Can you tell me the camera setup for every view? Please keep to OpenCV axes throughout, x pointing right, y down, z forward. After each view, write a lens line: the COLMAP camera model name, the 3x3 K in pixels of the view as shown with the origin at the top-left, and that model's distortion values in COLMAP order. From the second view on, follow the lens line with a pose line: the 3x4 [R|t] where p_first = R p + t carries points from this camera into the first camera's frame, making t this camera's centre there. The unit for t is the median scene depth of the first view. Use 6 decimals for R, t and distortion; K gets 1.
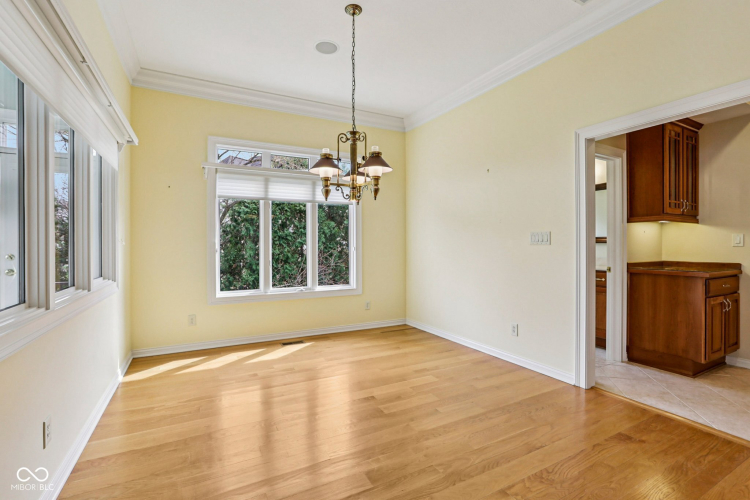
lens RADIAL K [[342.2, 0, 376.5], [0, 342.2, 245.7], [0, 0, 1]] dist [-0.053941, 0.024865]
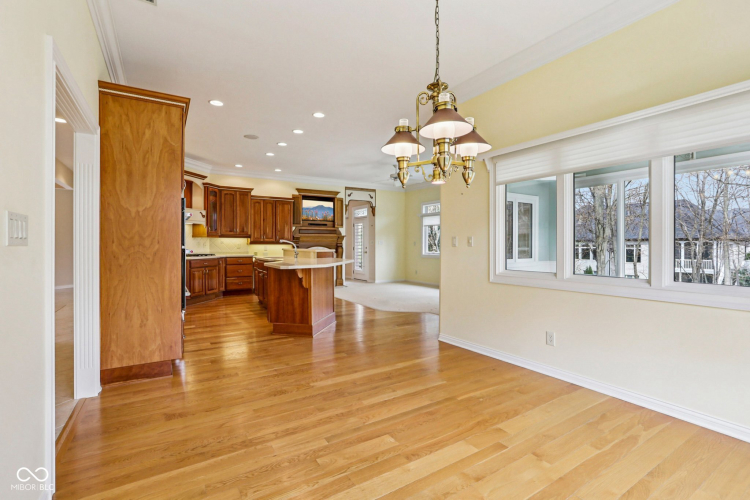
lens RADIAL K [[342.2, 0, 376.5], [0, 342.2, 245.7], [0, 0, 1]] dist [-0.053941, 0.024865]
pose [[-0.996381, 0.000497, -0.084999, 0.132642], [-0.000320, 0.999954, 0.009594, -0.010008], [0.085000, 0.009586, -0.996335, 1.887220]]
